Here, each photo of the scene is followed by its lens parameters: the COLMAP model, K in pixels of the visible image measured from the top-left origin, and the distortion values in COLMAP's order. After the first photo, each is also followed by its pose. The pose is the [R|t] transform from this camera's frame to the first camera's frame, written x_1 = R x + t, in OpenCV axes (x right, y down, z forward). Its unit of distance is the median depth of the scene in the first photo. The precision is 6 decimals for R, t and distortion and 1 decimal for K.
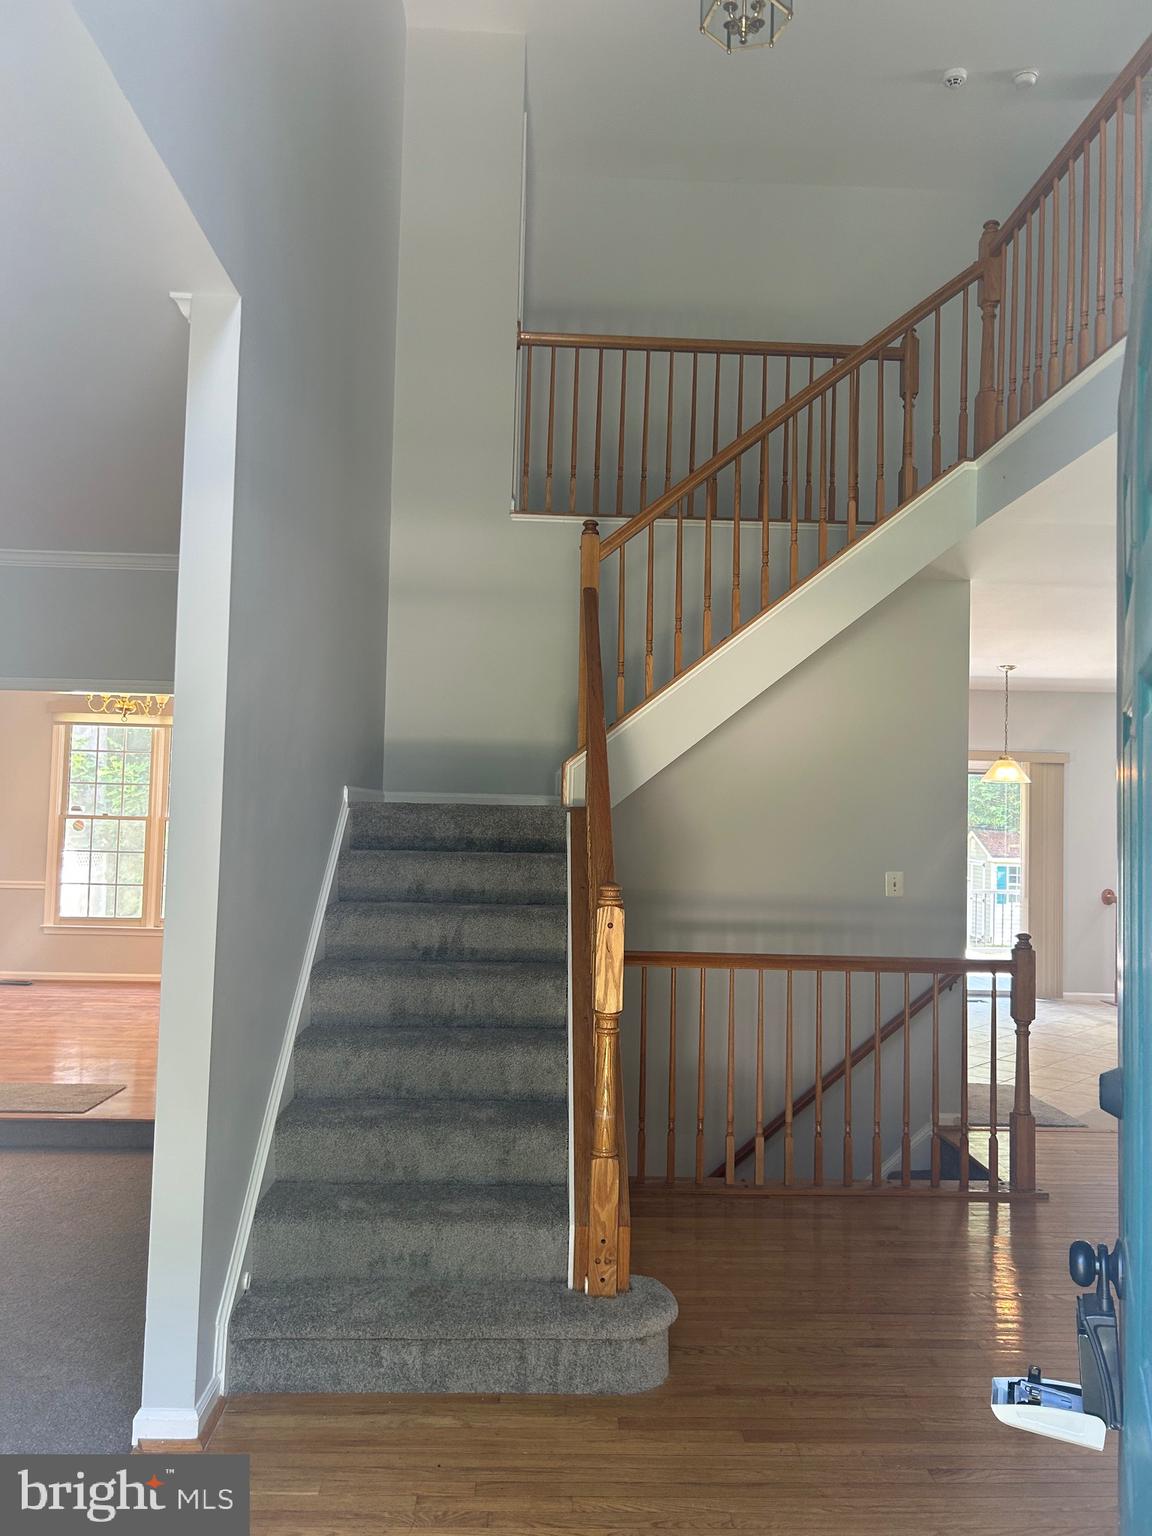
lens RADIAL K [[1165.3, 0, 569.1], [0, 1165.3, 771.3], [0, 0, 1]] dist [0.075021, -0.080248]
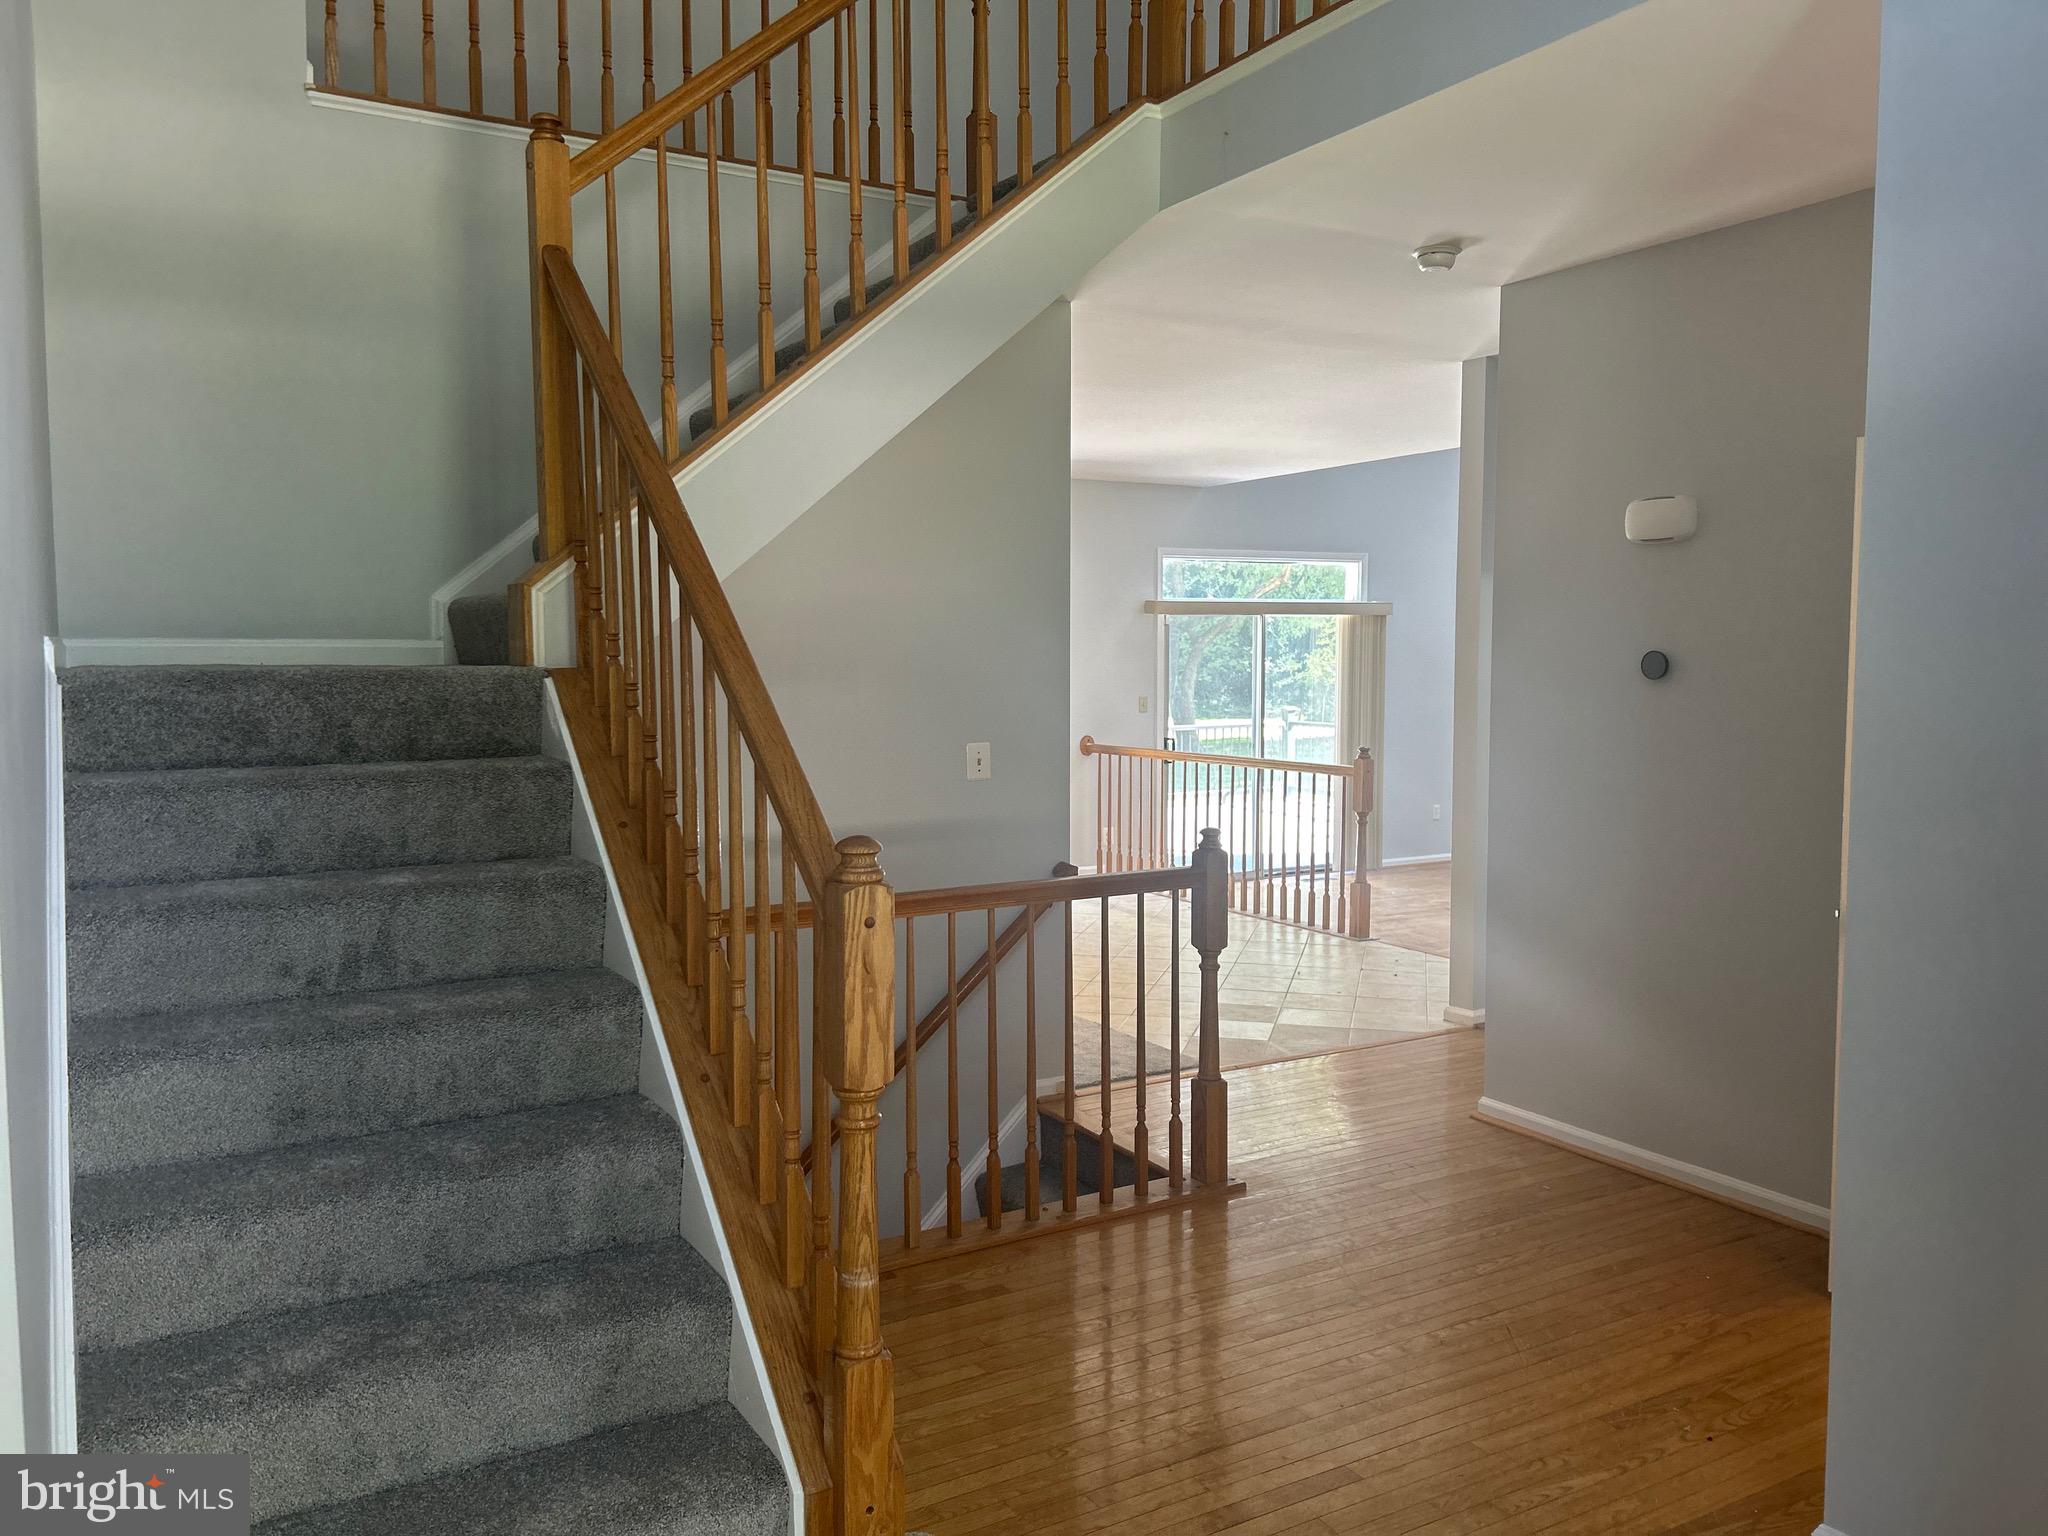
lens RADIAL K [[1553.7, 0, 1024.0], [0, 1553.7, 768.0], [0, 0, 1]] dist [0.075021, -0.080248]
pose [[0.874979, -0.063595, 0.479967, -0.163636], [0.003737, 0.992194, 0.124651, -0.013819], [-0.484147, -0.107274, 0.868386, 0.277662]]
